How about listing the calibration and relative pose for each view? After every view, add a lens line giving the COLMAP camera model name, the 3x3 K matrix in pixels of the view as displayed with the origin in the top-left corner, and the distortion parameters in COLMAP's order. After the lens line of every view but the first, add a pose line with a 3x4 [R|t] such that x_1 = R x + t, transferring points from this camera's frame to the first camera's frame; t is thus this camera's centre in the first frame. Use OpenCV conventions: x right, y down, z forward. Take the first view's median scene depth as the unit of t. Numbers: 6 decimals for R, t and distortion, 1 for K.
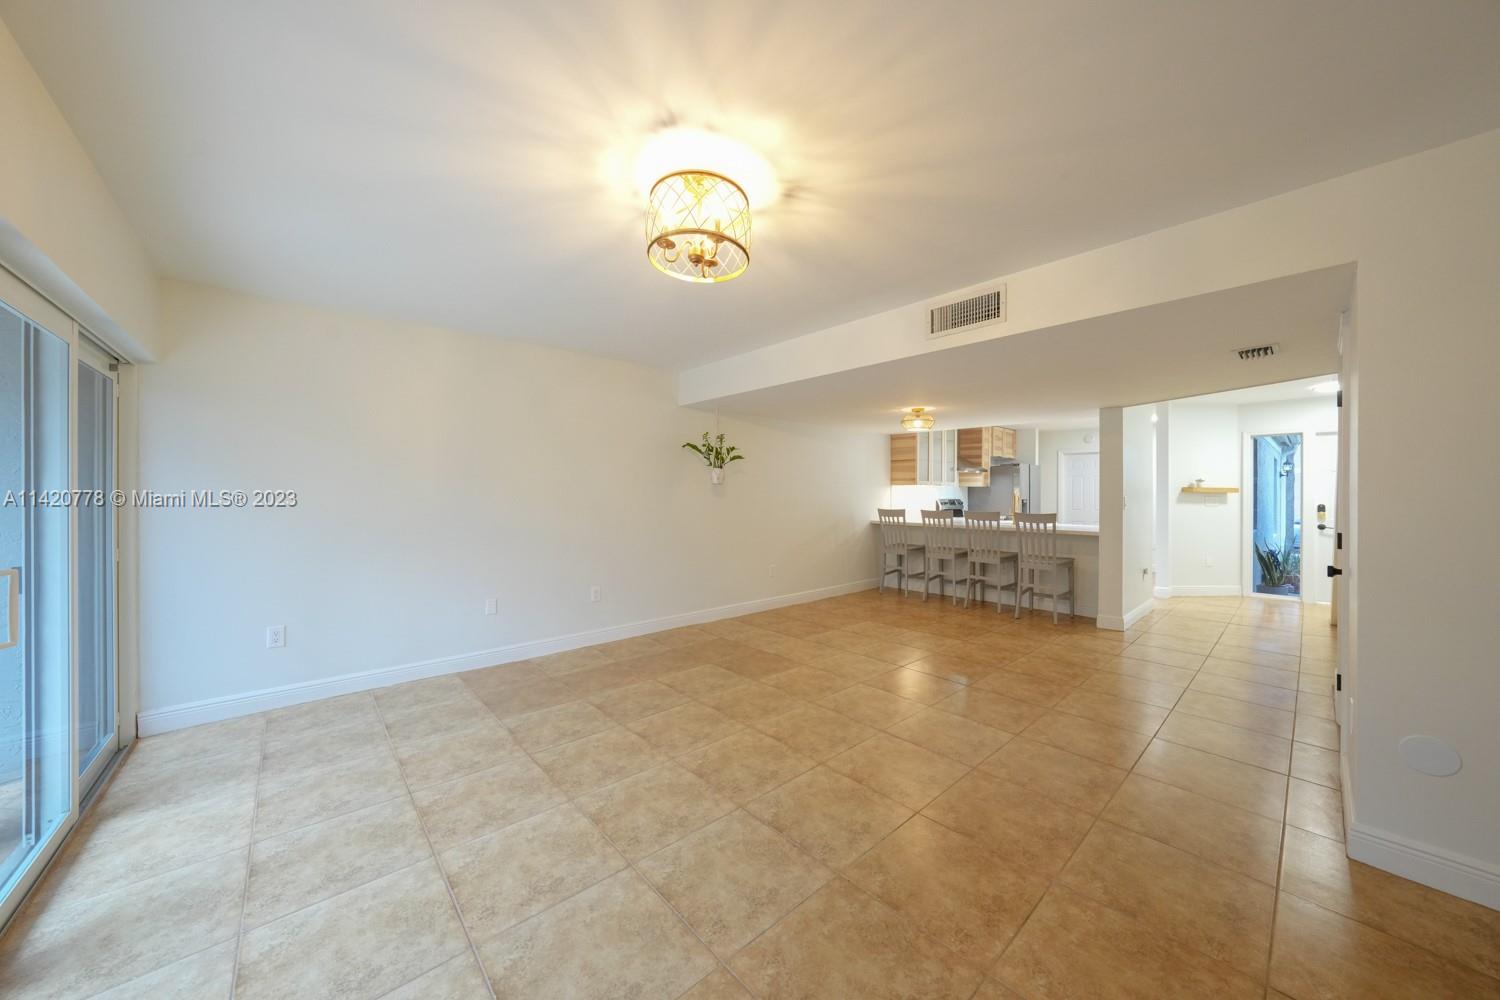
lens RADIAL K [[512.5, 0, 751.2], [0, 512.5, 494.1], [0, 0, 1]] dist [-0.011878, 0.000020]
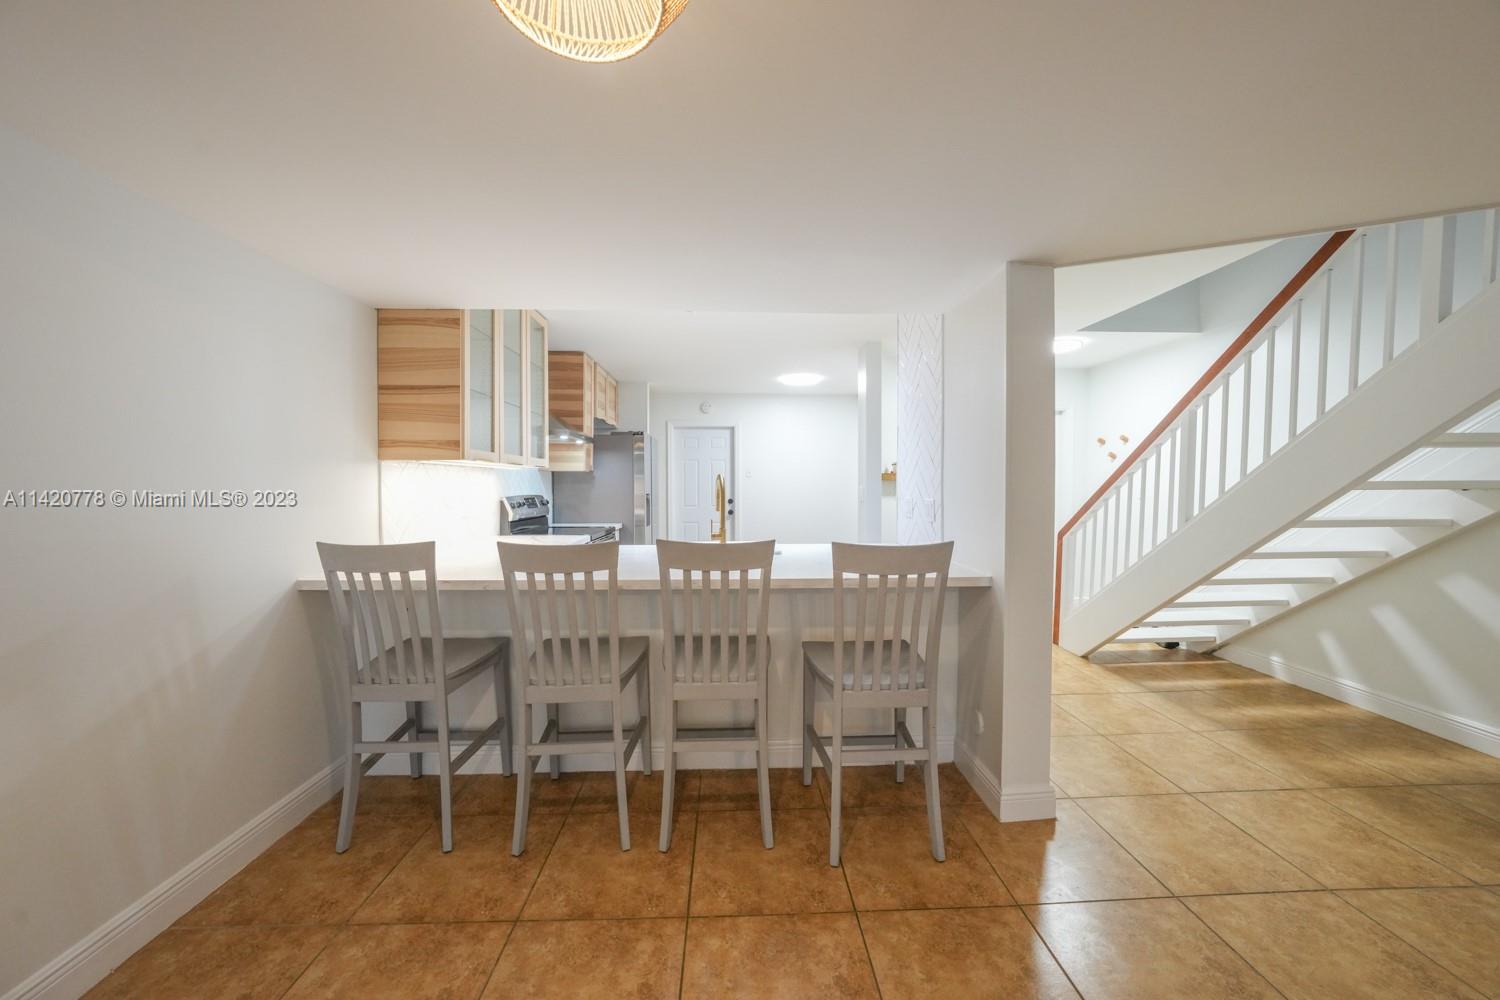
lens RADIAL K [[512.5, 0, 749.8], [0, 512.5, 498.8], [0, 0, 1]] dist [-0.011878, 0.000020]
pose [[0.634205, -0.018346, 0.772947, 0.167873], [-0.007175, 0.999536, 0.029612, -0.003396], [-0.773131, -0.024326, 0.633779, 0.595637]]
